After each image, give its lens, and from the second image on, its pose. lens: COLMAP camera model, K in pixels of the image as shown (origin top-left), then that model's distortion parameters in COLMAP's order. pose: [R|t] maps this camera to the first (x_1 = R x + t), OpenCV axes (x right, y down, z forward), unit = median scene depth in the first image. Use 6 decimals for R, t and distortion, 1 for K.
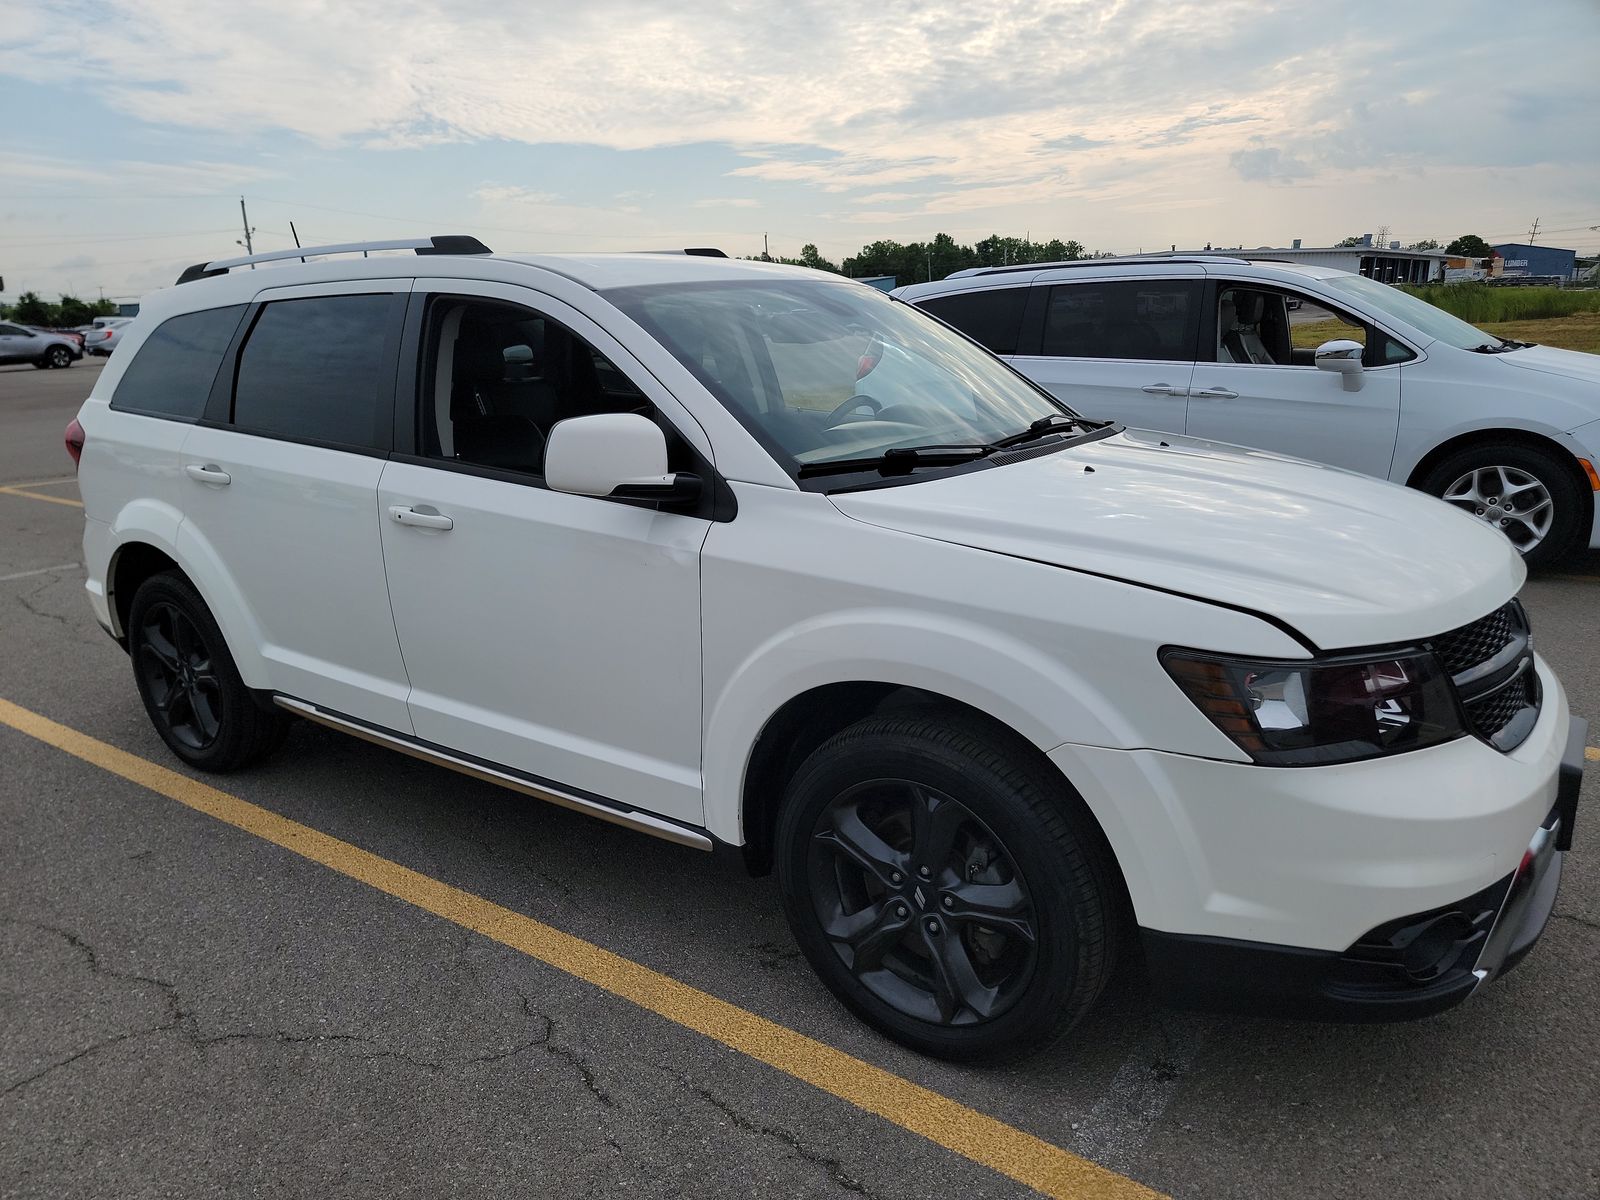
lens RADIAL K [[1115.7, 0, 800.0], [0, 1115.7, 600.0], [0, 0, 1]] dist [0.000207, 0.001413]
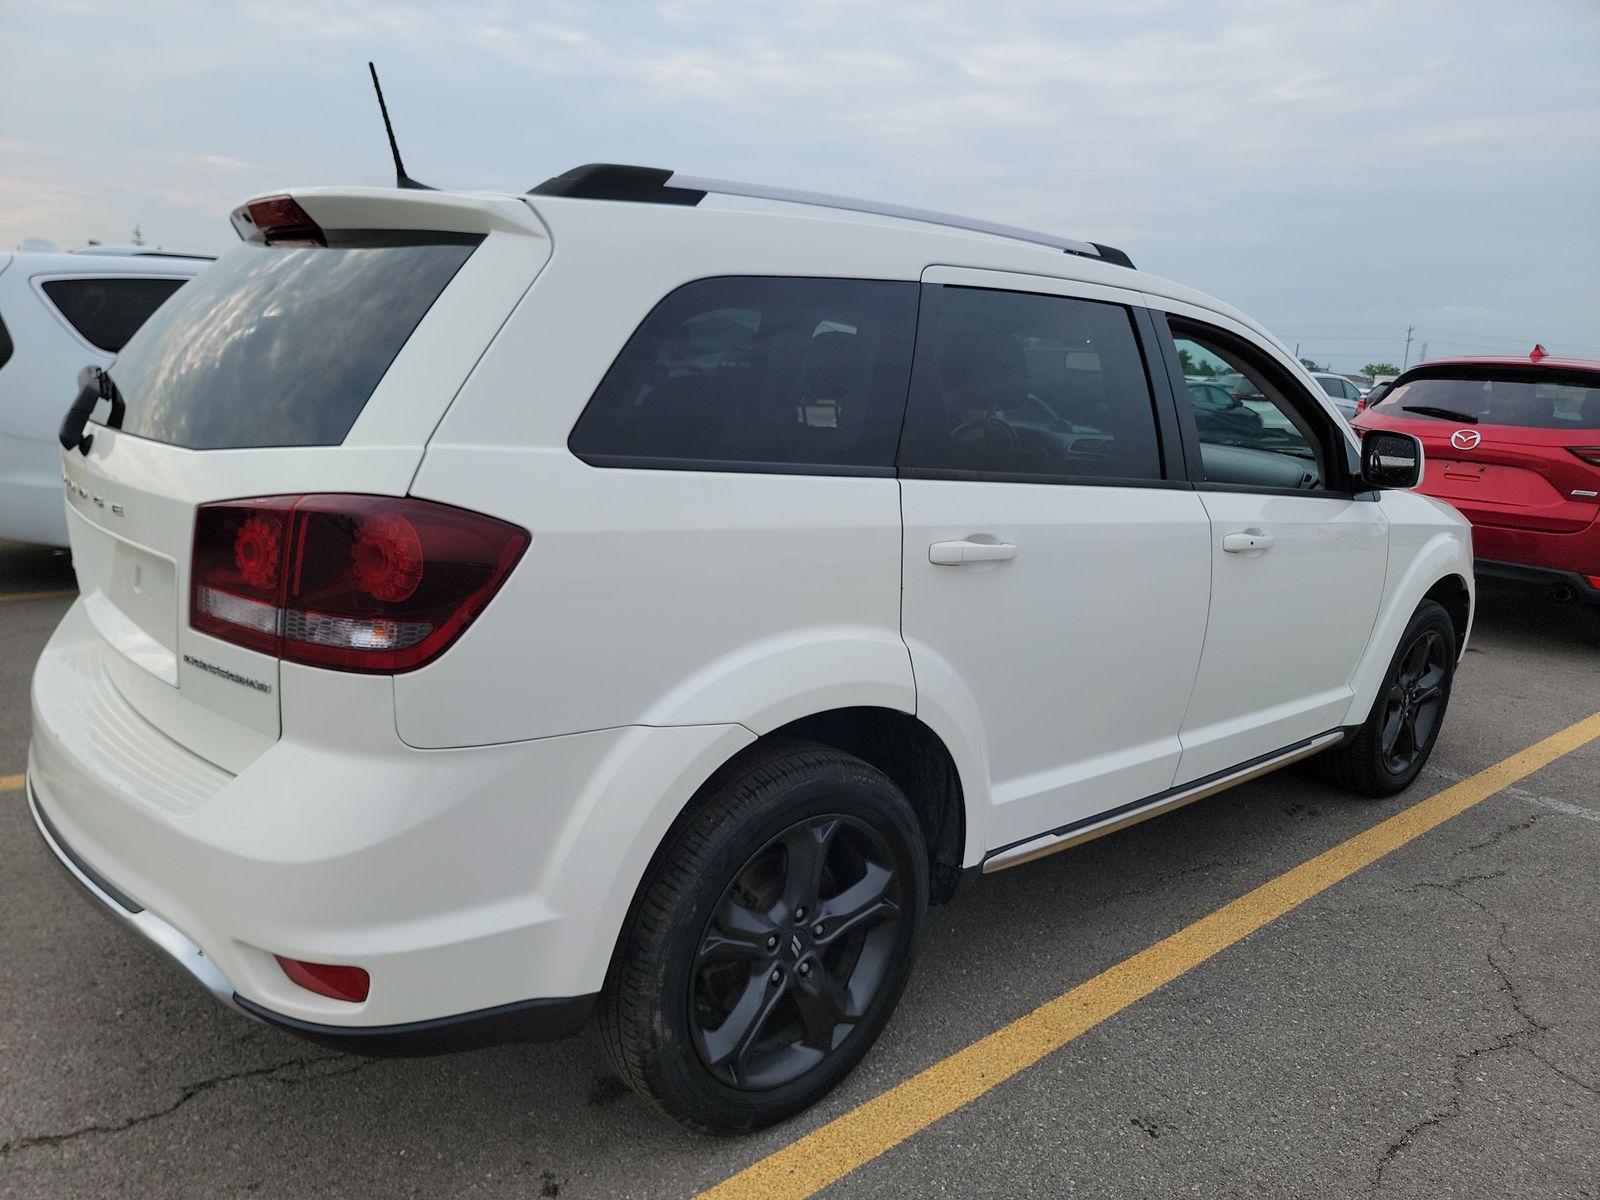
lens RADIAL K [[1095.7, 0, 800.0], [0, 1095.7, 600.0], [0, 0, 1]] dist [-0.004858, 0.000326]
pose [[0.246920, -0.164429, 0.954983, -1.351145], [0.178548, 0.976346, 0.121942, -0.209521], [-0.952445, 0.140400, 0.270438, 1.099661]]
